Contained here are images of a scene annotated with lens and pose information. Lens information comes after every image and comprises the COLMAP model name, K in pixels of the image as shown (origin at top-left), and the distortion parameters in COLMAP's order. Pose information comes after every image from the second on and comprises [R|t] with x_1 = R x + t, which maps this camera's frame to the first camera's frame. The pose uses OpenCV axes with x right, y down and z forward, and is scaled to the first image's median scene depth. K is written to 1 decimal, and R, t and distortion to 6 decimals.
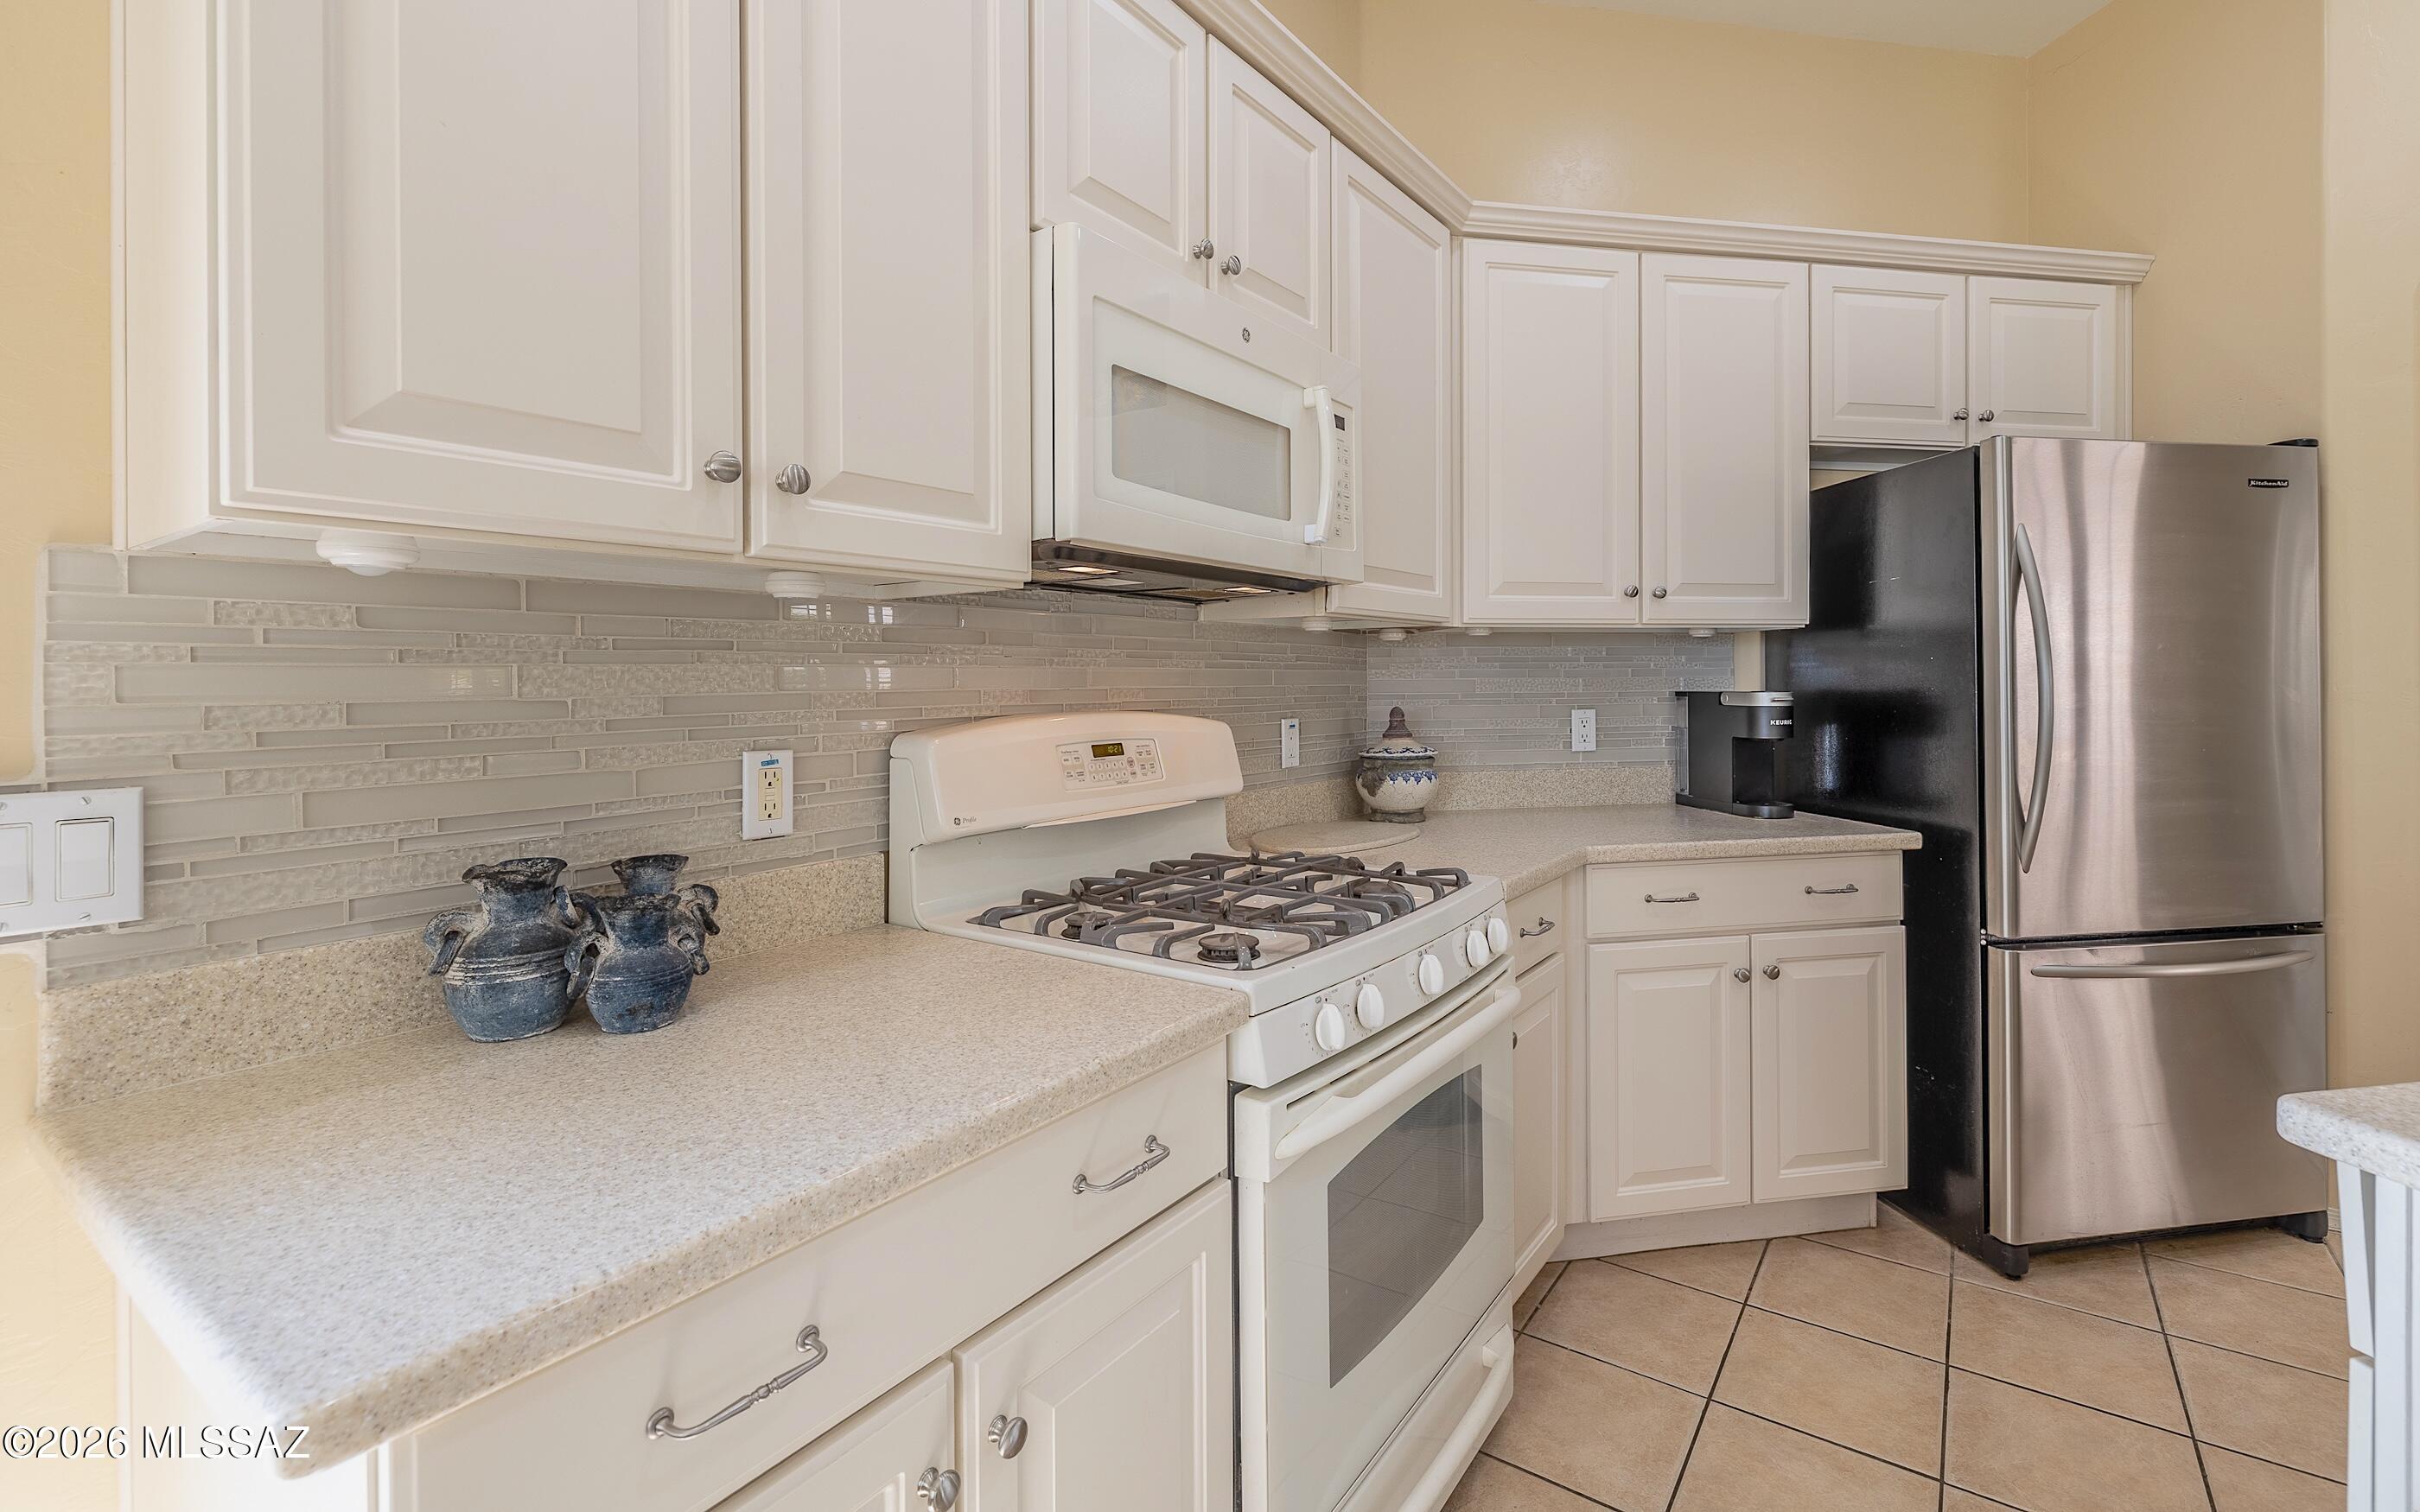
lens RADIAL K [[1069.3, 0, 1210.9], [0, 1069.3, 689.8], [0, 0, 1]] dist [-0.000697, 0.000011]
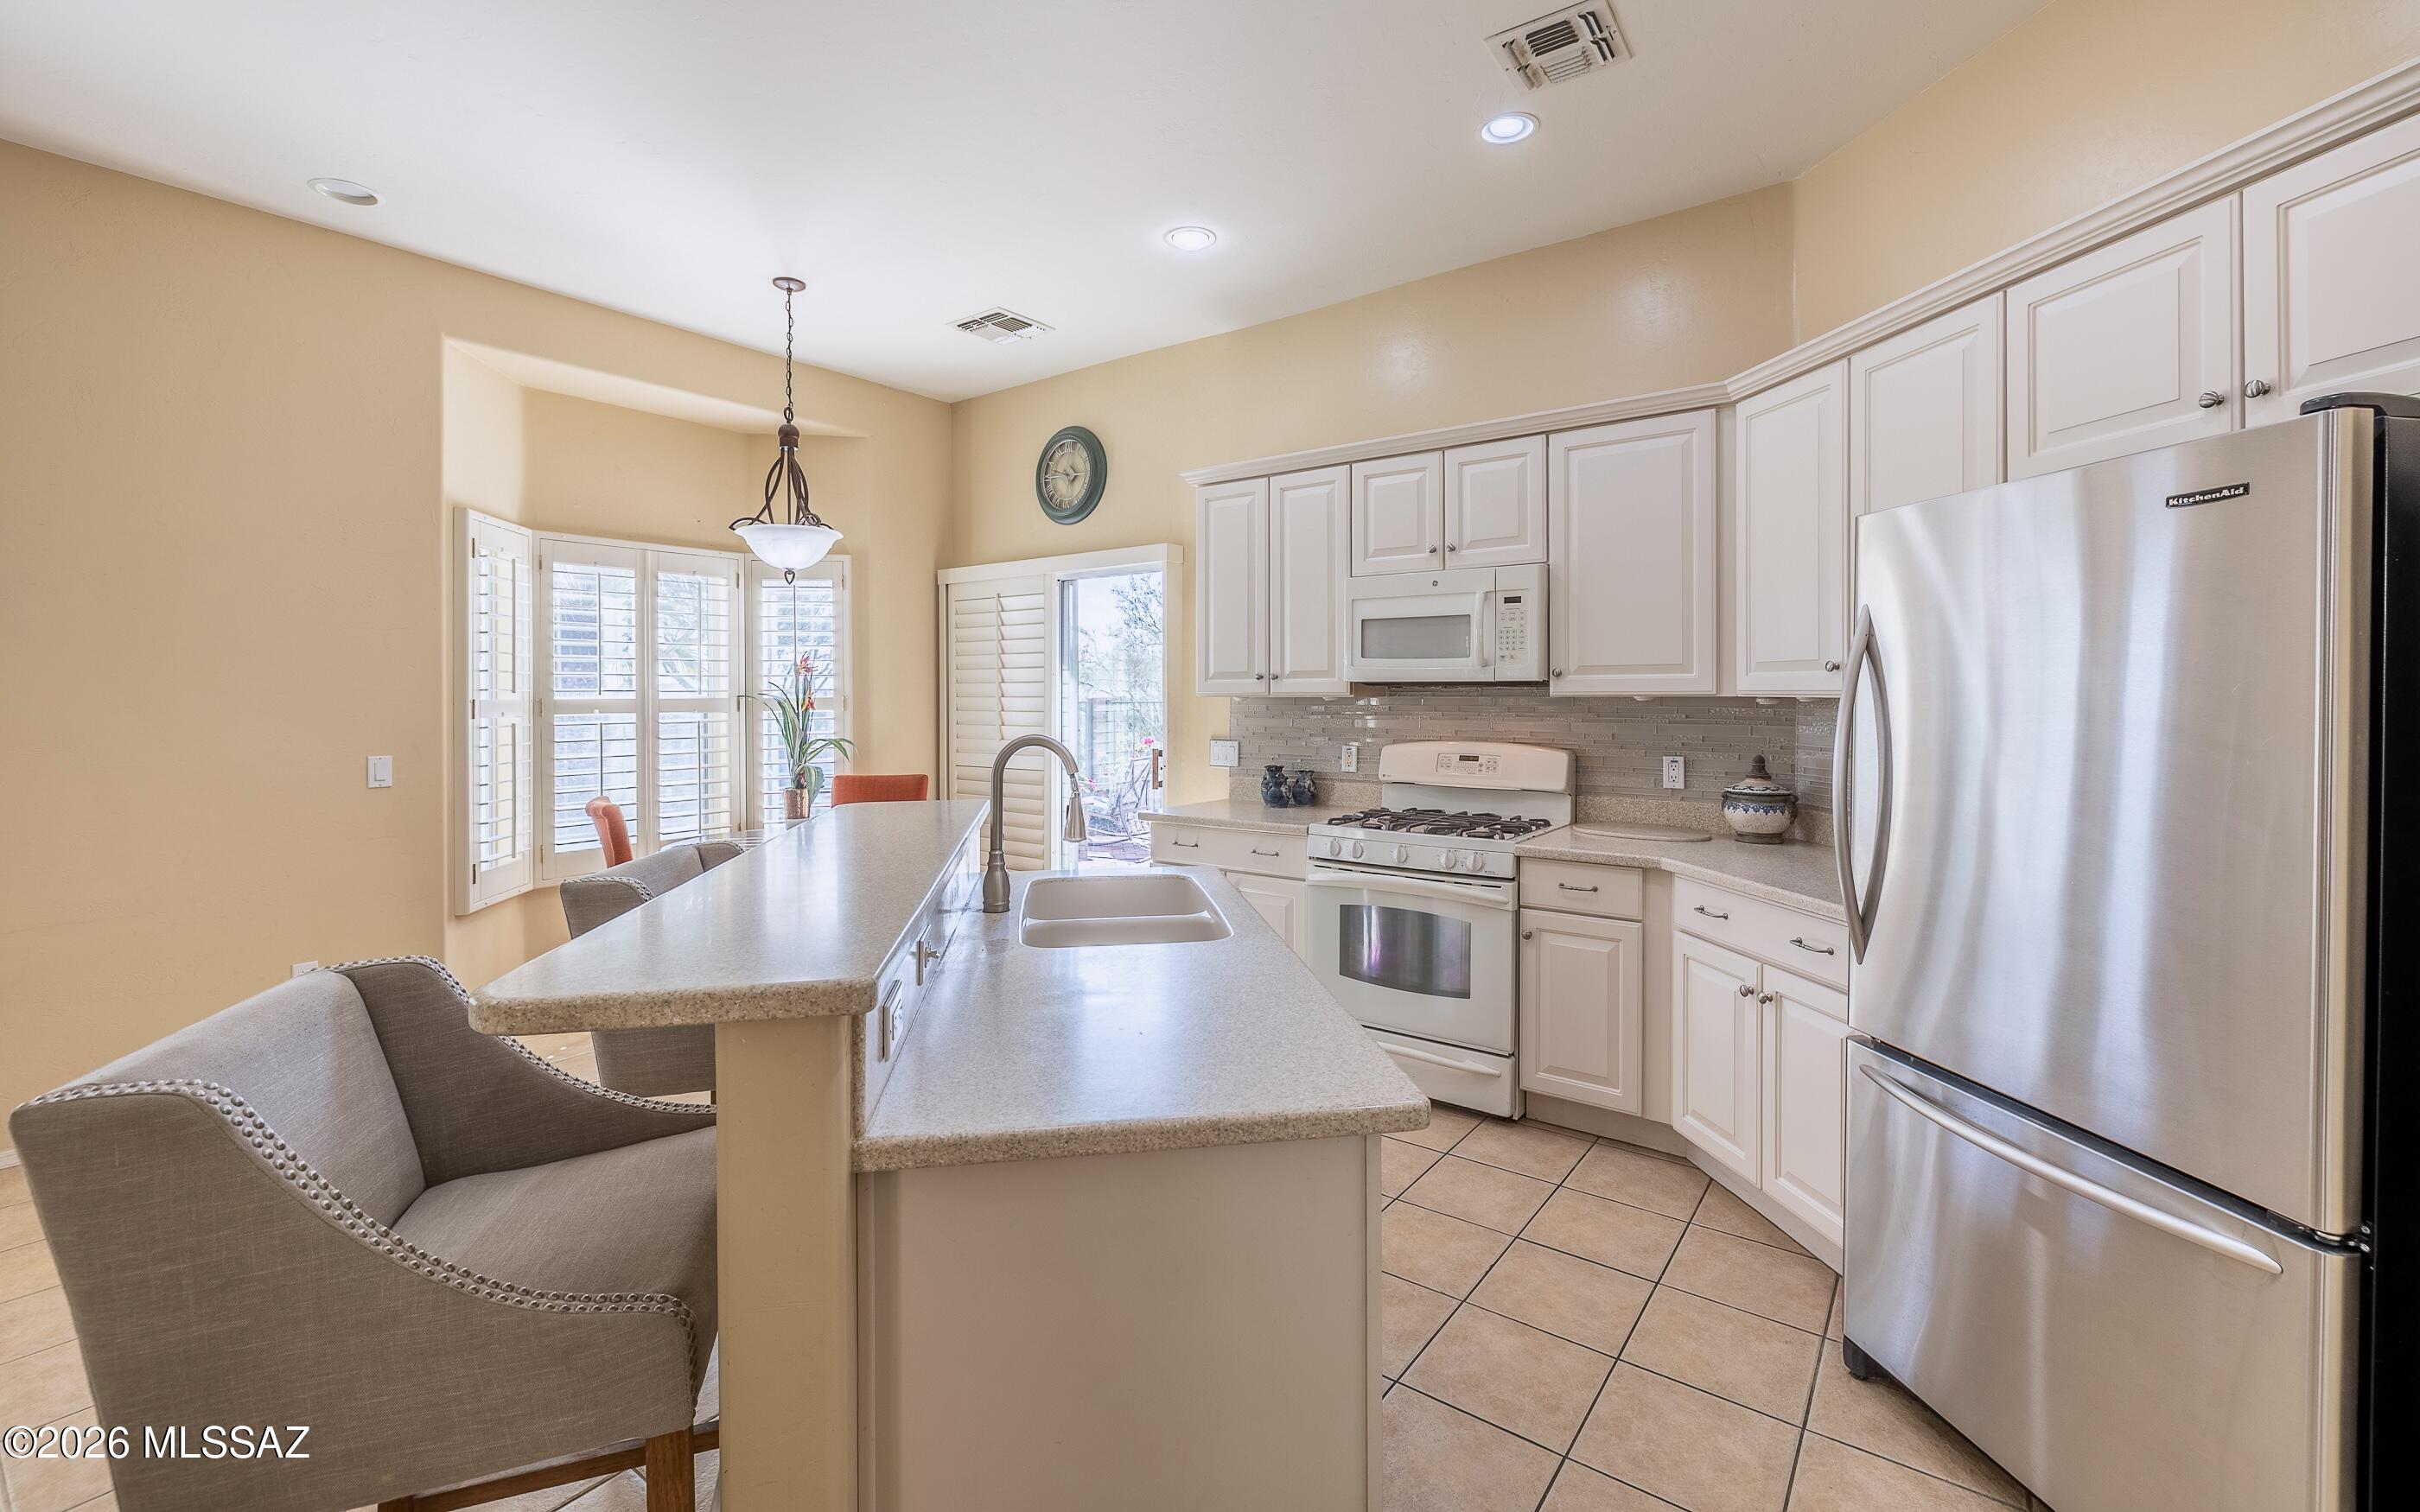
lens RADIAL K [[1069.3, 0, 1210.9], [0, 1069.3, 689.8], [0, 0, 1]] dist [-0.000697, 0.000011]
pose [[-0.047627, 0.013313, -0.998776, 2.218324], [0.002963, 0.999909, 0.013187, -0.121446], [0.998861, -0.002332, -0.047663, 0.575058]]
